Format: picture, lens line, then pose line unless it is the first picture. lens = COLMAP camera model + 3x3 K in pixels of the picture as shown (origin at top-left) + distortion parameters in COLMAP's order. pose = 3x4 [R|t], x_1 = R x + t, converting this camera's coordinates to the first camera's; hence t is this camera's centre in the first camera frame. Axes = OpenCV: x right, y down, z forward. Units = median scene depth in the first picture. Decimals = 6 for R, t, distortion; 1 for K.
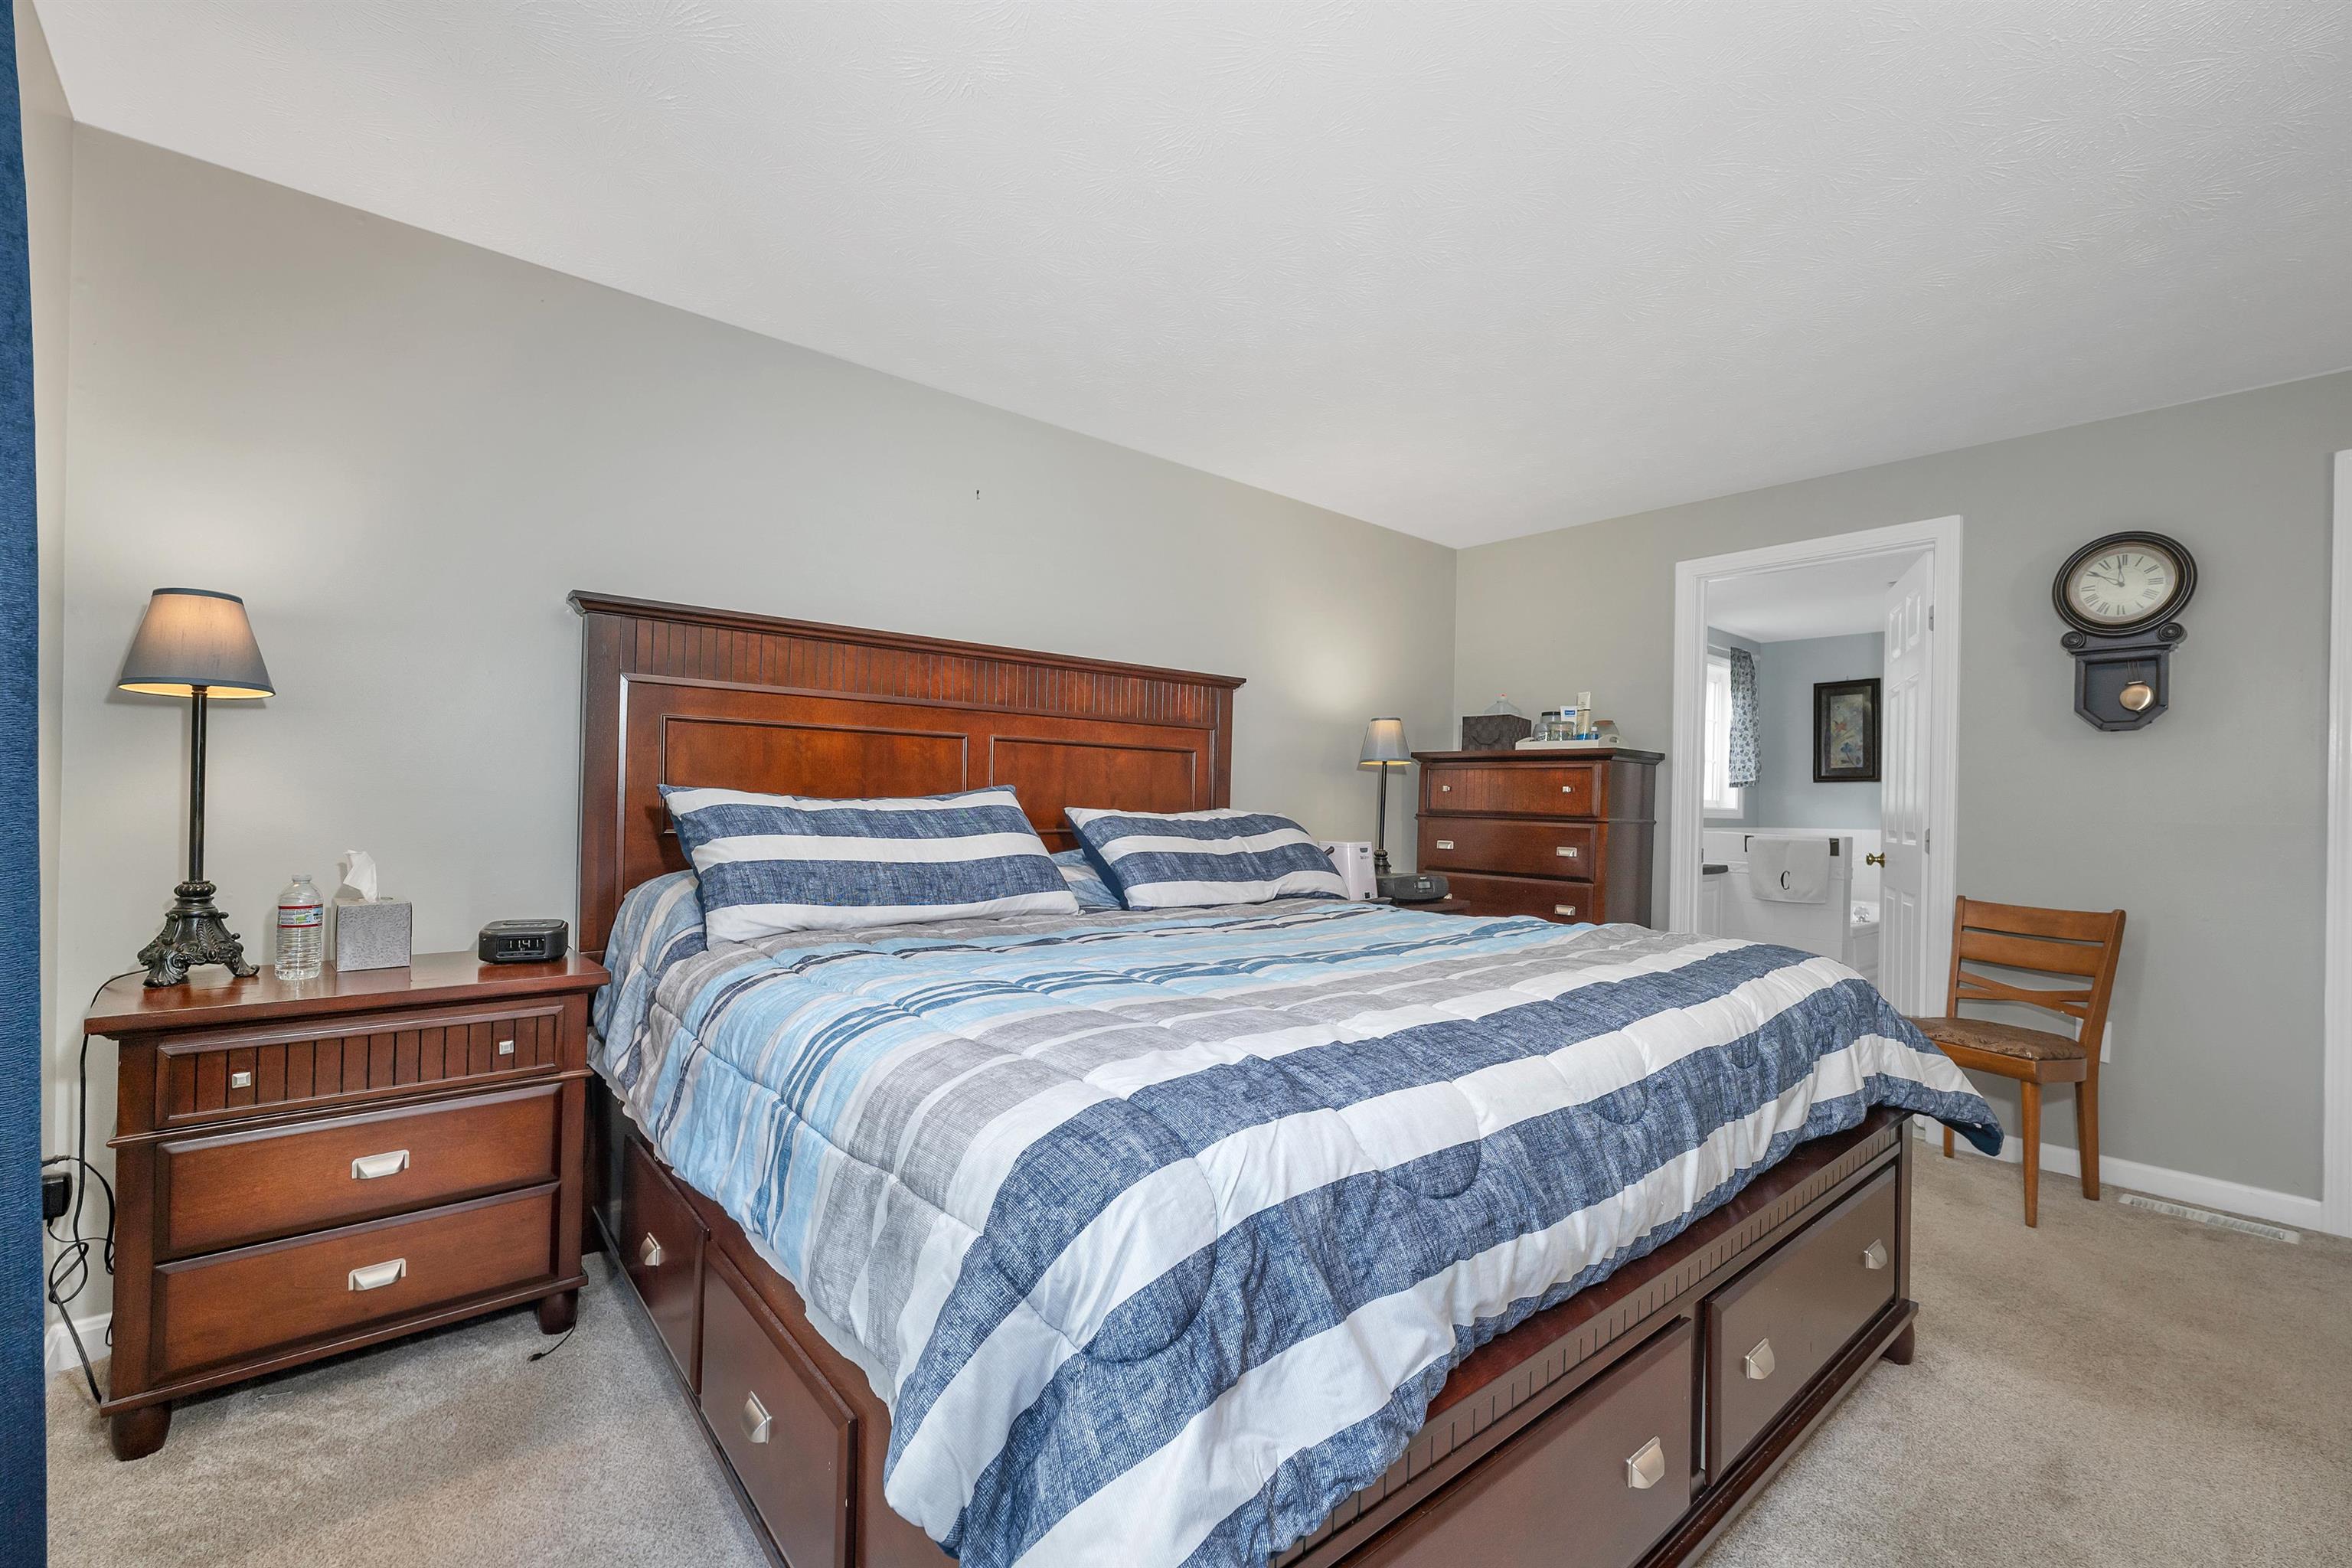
lens RADIAL K [[975.0, 0, 1169.0], [0, 975.0, 801.5], [0, 0, 1]] dist [0.002089, -0.000445]
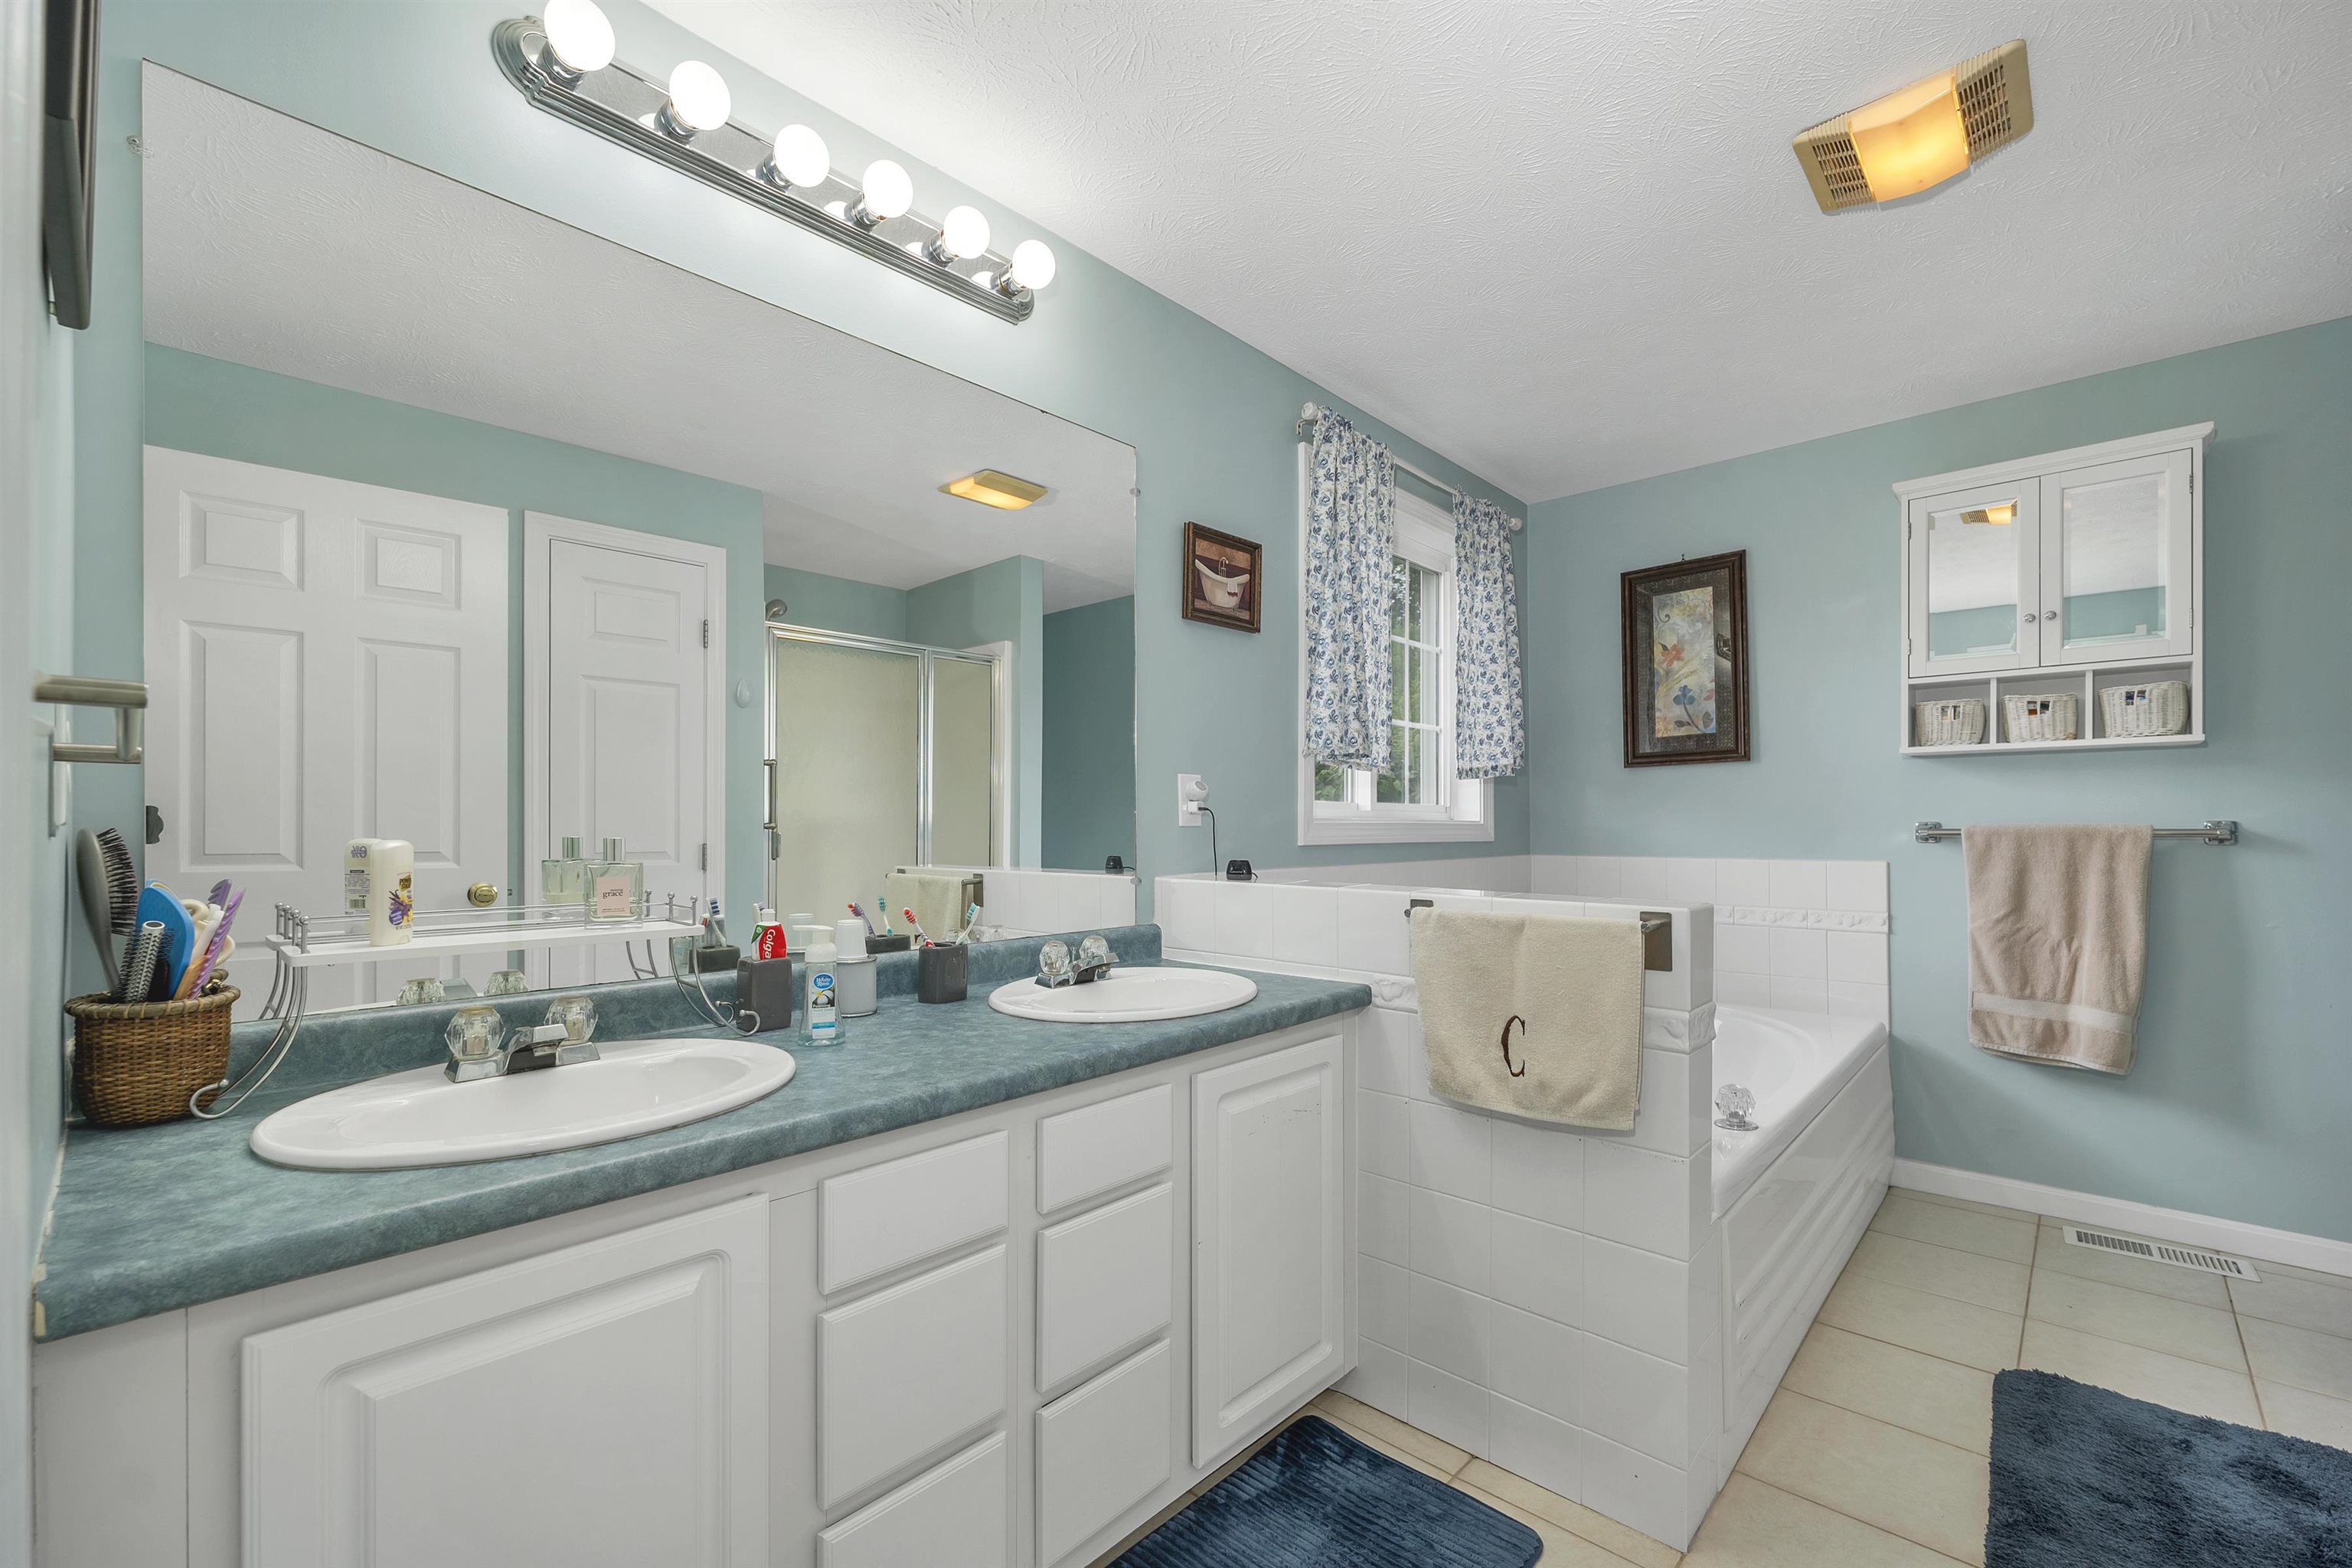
lens RADIAL K [[975.0, 0, 1190.1], [0, 975.0, 831.0], [0, 0, 1]] dist [0.002089, -0.000445]
pose [[0.990121, -0.021205, 0.138606, 0.464734], [0.021847, 0.999757, -0.003108, 0.011265], [-0.138506, 0.006105, 0.990343, 0.673421]]
